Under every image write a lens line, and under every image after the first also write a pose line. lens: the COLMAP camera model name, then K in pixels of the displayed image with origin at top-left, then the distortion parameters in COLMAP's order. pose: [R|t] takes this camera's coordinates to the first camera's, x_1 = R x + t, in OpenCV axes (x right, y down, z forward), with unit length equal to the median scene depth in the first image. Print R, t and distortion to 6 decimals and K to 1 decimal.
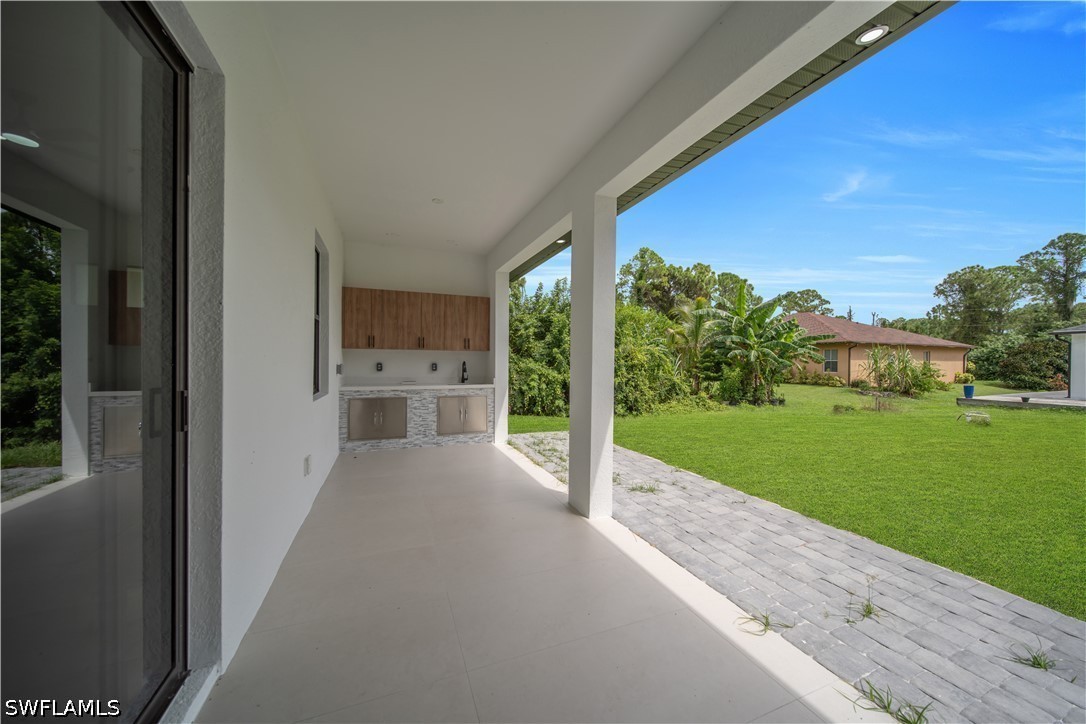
lens RADIAL K [[377.4, 0, 539.9], [0, 377.4, 360.7], [0, 0, 1]] dist [-0.002196, -0.000208]
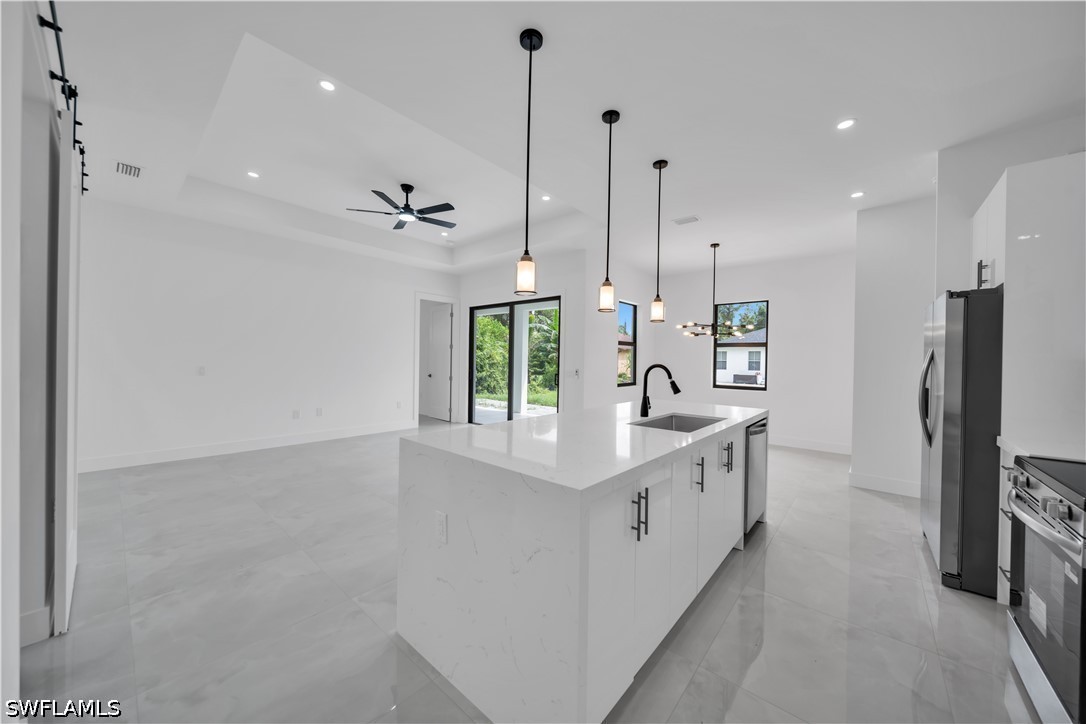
lens RADIAL K [[377.4, 0, 537.1], [0, 377.4, 360.6], [0, 0, 1]] dist [-0.002196, -0.000208]
pose [[0.899912, 0.003689, 0.436056, -0.180791], [-0.005886, 0.999976, 0.003689, -0.004348], [-0.436032, -0.005886, 0.899912, -0.302369]]
